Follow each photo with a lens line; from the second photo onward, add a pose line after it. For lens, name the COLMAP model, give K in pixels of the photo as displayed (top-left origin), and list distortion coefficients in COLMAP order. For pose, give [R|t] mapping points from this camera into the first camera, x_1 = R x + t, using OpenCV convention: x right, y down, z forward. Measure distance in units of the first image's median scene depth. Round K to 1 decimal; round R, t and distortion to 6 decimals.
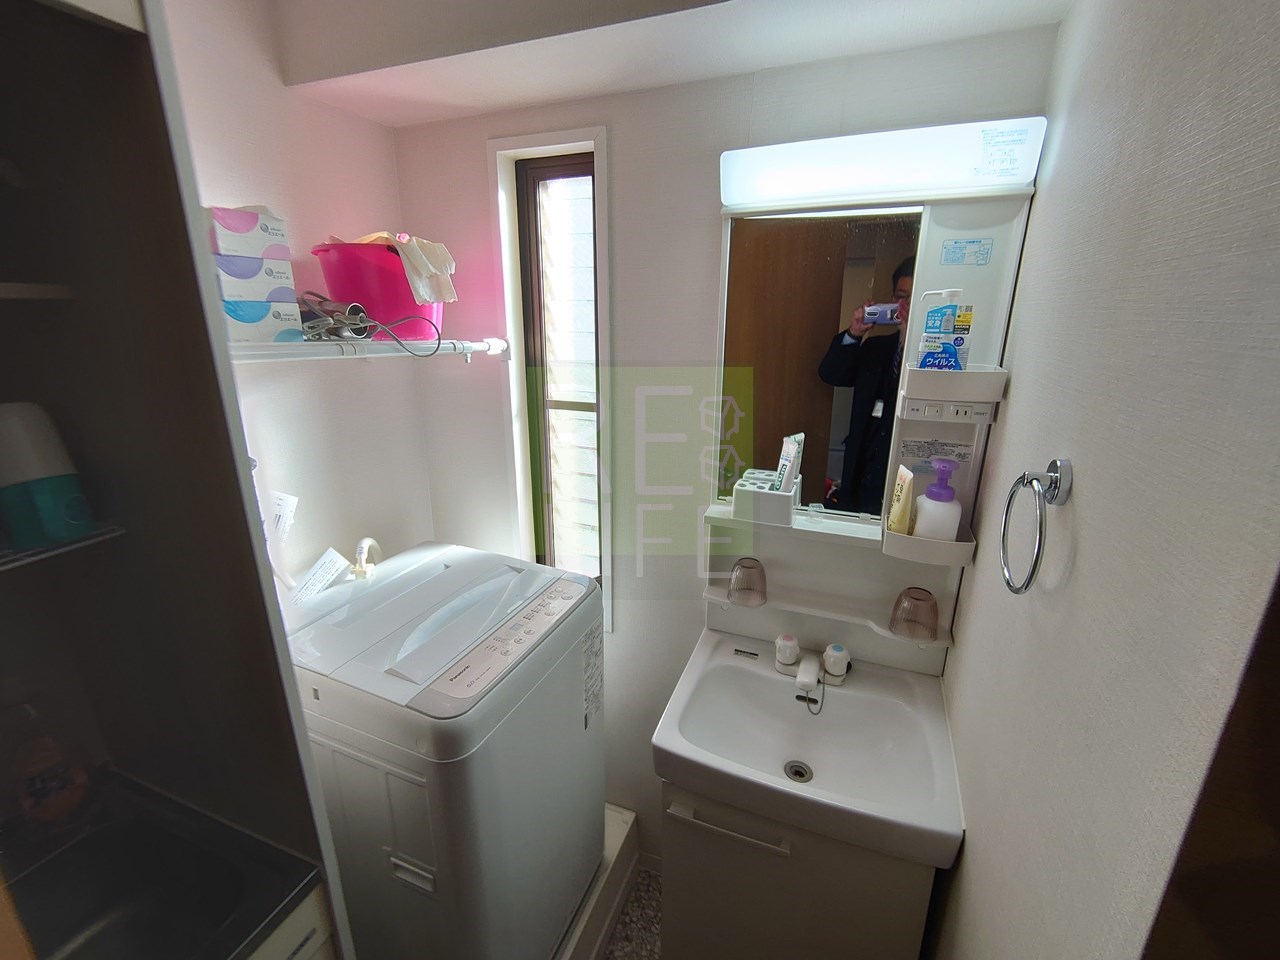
lens RADIAL K [[557.4, 0, 640.6], [0, 557.4, 480.4], [0, 0, 1]] dist [0.002354, -0.002473]
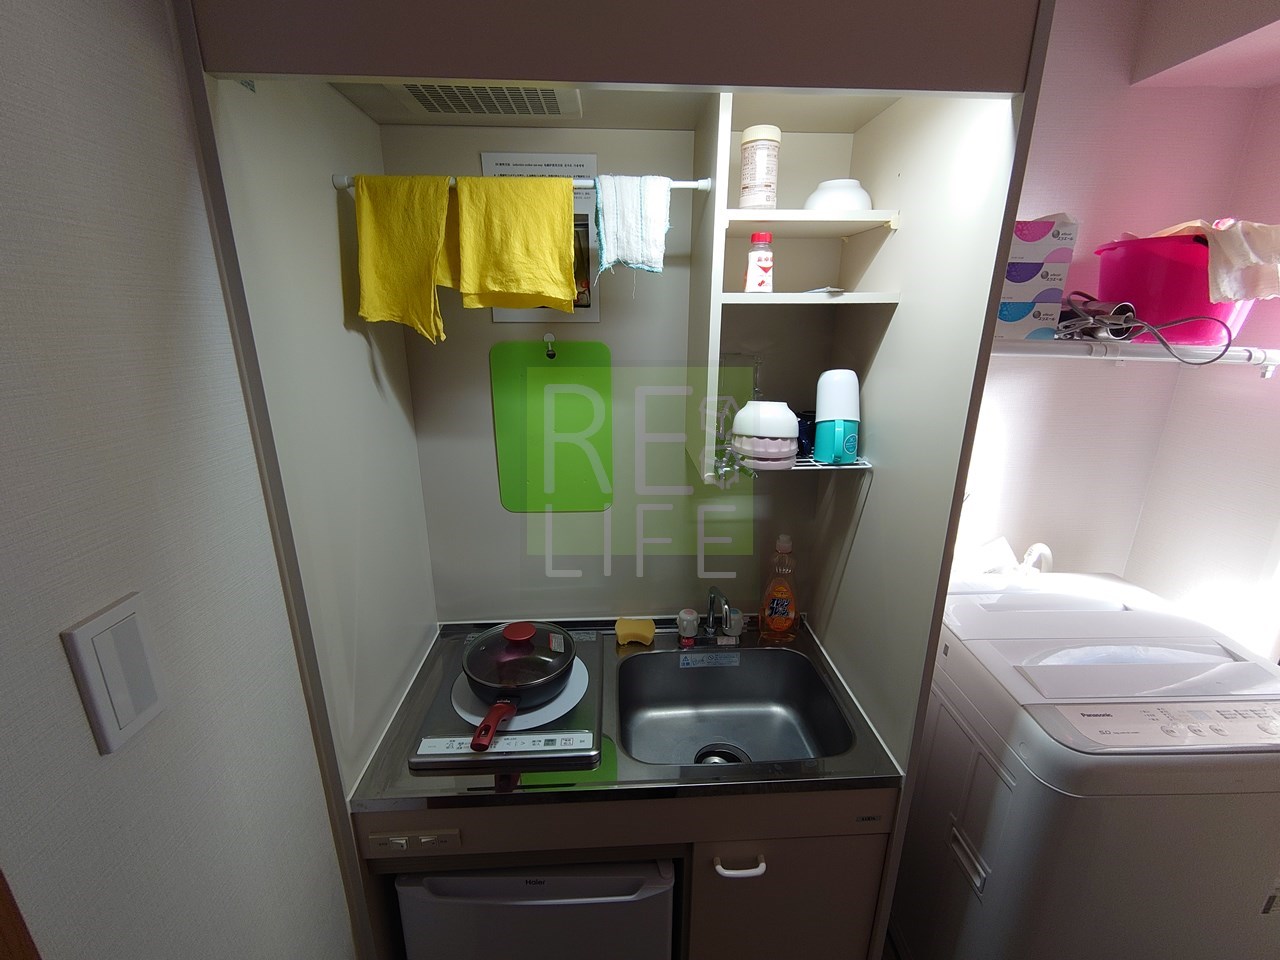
lens RADIAL K [[557.4, 0, 640.8], [0, 557.4, 480.3], [0, 0, 1]] dist [0.002354, -0.002473]
pose [[0.413100, 0.263213, -0.871818, 0.051496], [-0.262195, 0.951161, 0.162930, 0.030307], [0.872125, 0.161280, 0.461938, -0.104216]]
